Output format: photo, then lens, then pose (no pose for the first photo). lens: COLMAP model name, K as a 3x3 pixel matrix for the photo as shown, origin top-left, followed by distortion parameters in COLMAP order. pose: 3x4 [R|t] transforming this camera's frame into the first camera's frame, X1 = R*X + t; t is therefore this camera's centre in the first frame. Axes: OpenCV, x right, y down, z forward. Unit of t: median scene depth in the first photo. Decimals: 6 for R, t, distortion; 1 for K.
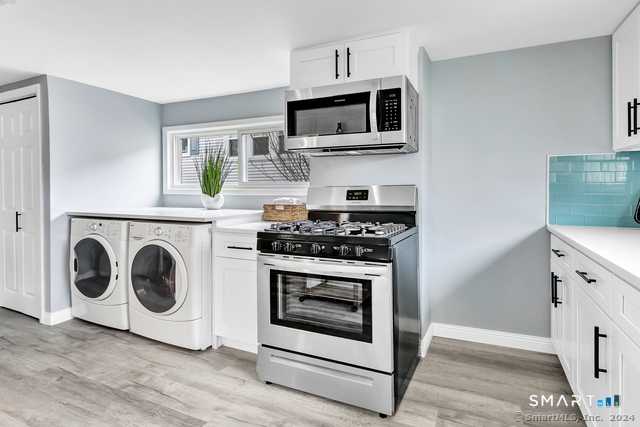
lens RADIAL K [[300.2, 0, 318.8], [0, 300.2, 183.5], [0, 0, 1]] dist [-0.001290, -0.000297]
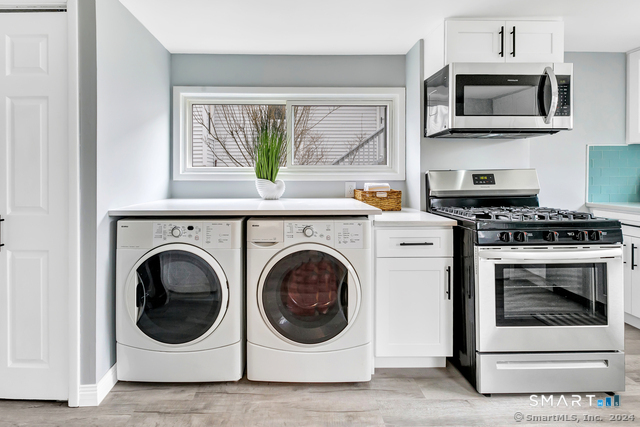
lens RADIAL K [[317.4, 0, 320.0], [0, 317.4, 168.1], [0, 0, 1]] dist [-0.003389, -0.000337]
pose [[0.919736, 0.006641, 0.392481, -0.765594], [-0.006606, 0.999977, -0.001439, 0.007444], [-0.392481, -0.001270, 0.919759, 0.269555]]
